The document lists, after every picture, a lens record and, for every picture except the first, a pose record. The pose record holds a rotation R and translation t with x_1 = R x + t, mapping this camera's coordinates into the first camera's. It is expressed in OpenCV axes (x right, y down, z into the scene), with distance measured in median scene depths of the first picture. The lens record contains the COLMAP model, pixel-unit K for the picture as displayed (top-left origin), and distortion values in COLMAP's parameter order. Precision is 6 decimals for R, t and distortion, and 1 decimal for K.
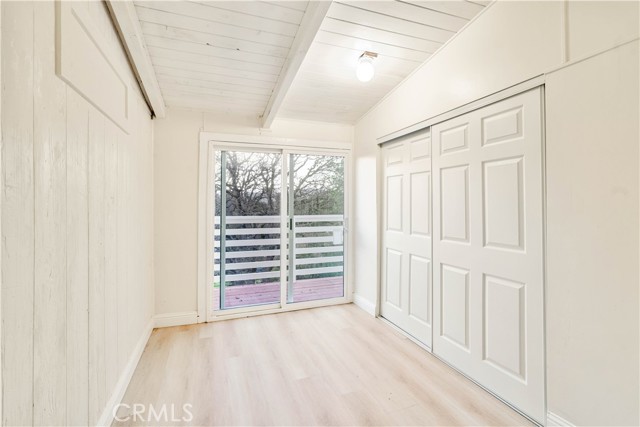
lens RADIAL K [[291.2, 0, 305.3], [0, 291.2, 205.2], [0, 0, 1]] dist [-0.013678, 0.000350]
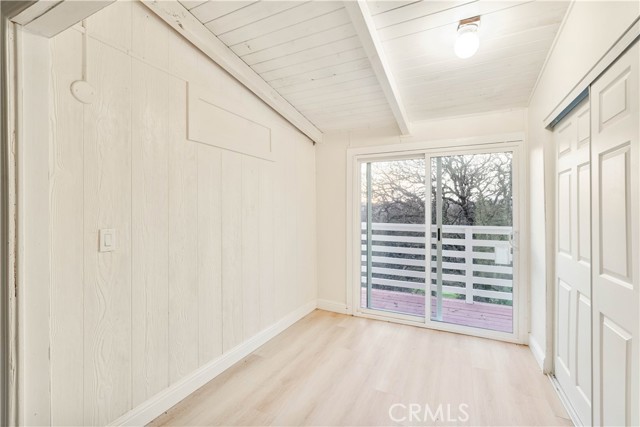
lens RADIAL K [[283.9, 0, 317.3], [0, 283.9, 213.6], [0, 0, 1]] dist [-0.004772, 0.000591]
pose [[0.689624, 0.011474, -0.724076, 0.351001], [-0.010109, 0.999930, 0.006218, -0.001396], [0.724097, 0.003032, 0.689692, 0.125683]]
